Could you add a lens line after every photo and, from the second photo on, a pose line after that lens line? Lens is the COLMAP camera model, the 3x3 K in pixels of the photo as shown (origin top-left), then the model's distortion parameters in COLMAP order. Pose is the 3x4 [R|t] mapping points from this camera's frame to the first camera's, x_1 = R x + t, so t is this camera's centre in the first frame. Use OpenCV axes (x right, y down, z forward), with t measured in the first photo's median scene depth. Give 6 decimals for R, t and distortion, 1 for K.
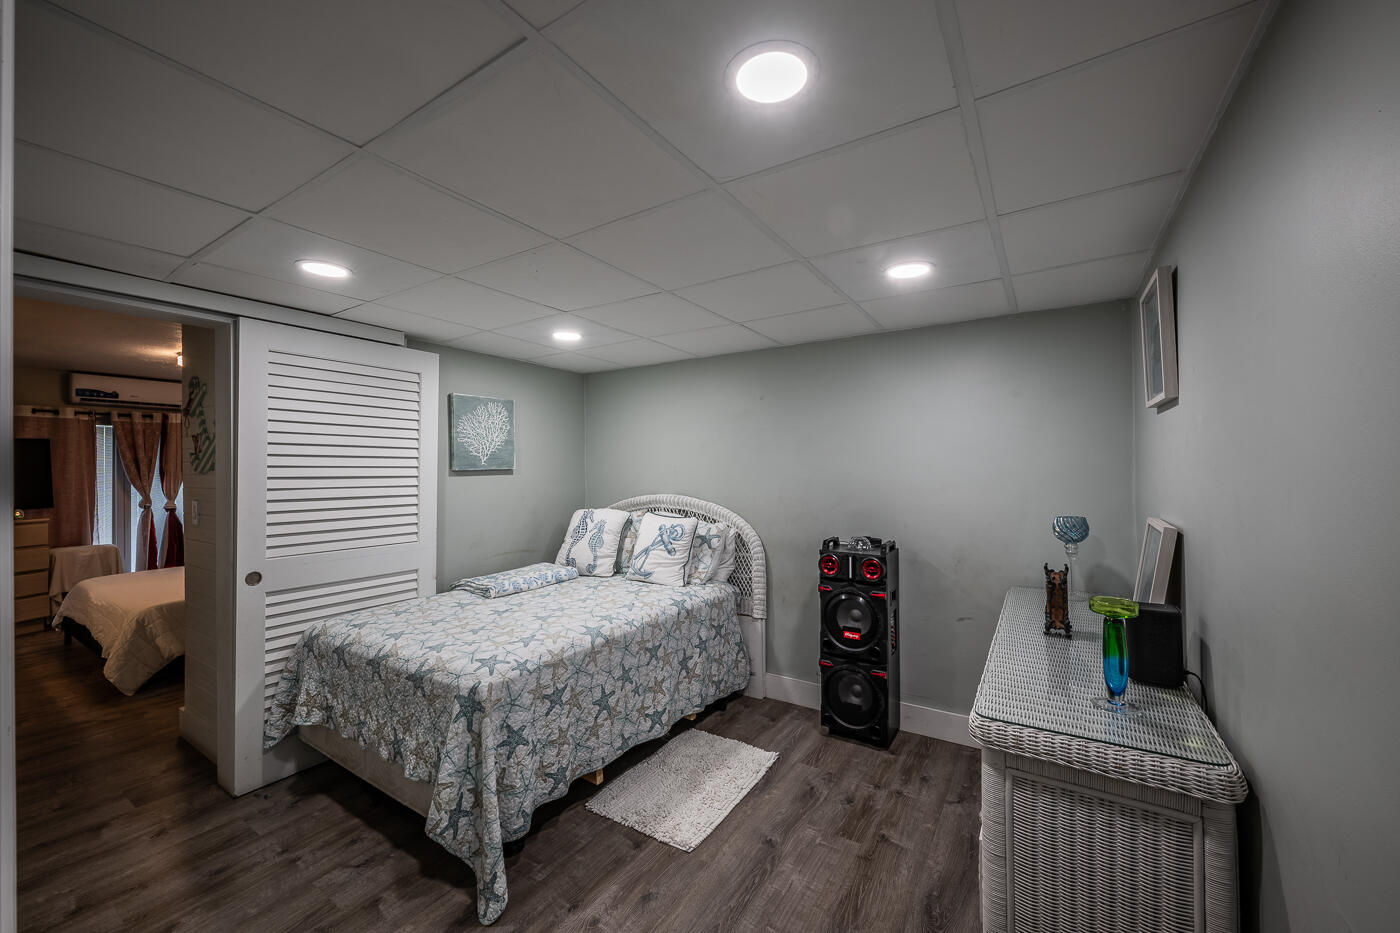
lens RADIAL K [[541.9, 0, 697.3], [0, 541.9, 463.0], [0, 0, 1]] dist [0.000269, -0.000349]
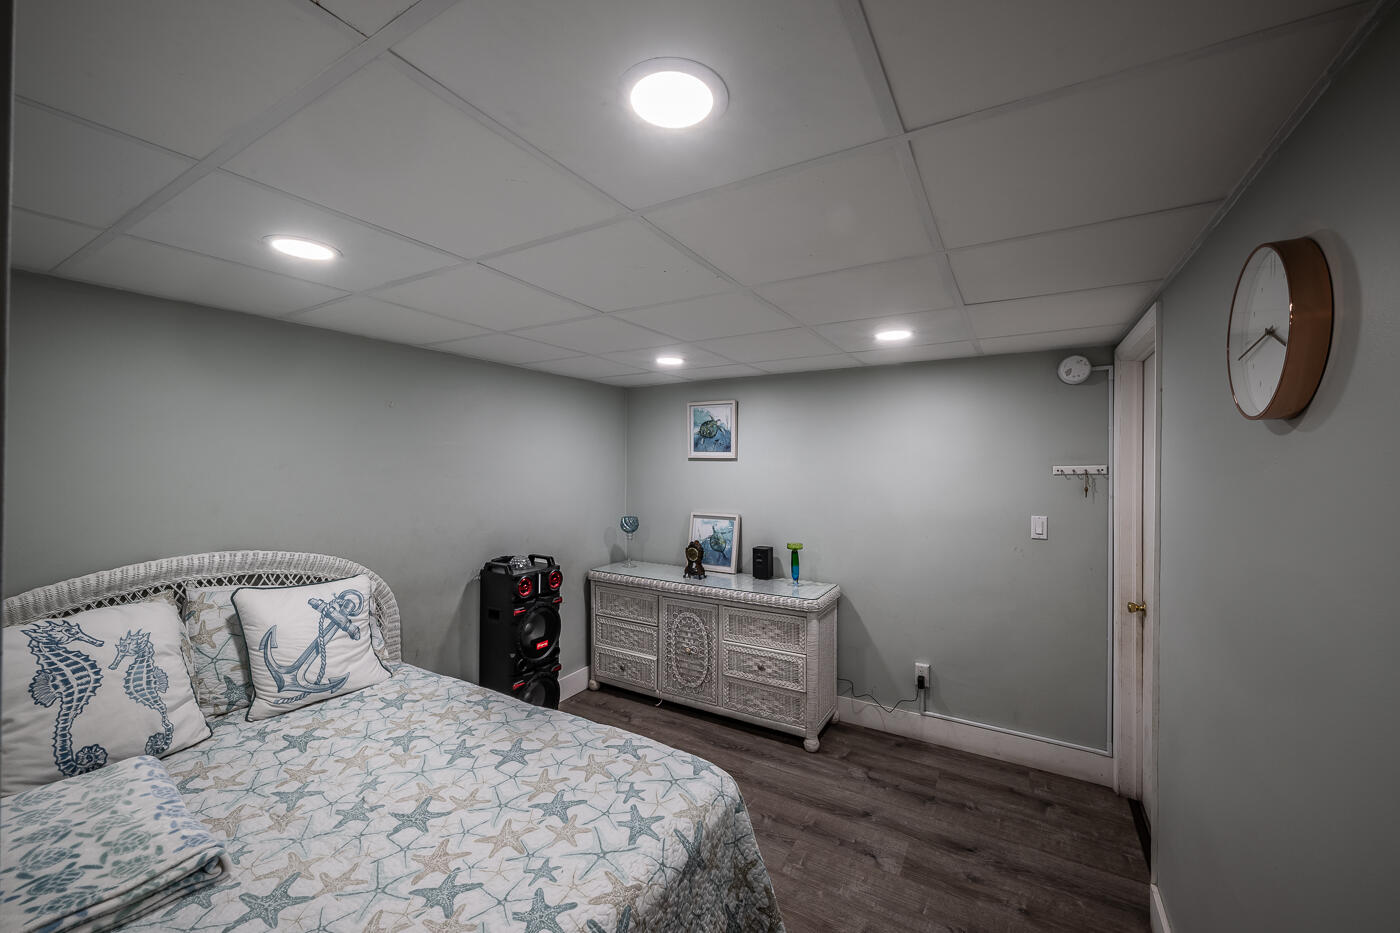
lens RADIAL K [[541.9, 0, 697.3], [0, 541.9, 463.0], [0, 0, 1]] dist [0.000269, -0.000349]
pose [[-0.035690, 0.009539, 0.999317, -0.967601], [-0.011882, 0.999880, -0.009969, -0.050408], [-0.999292, -0.012230, -0.035572, 0.856507]]
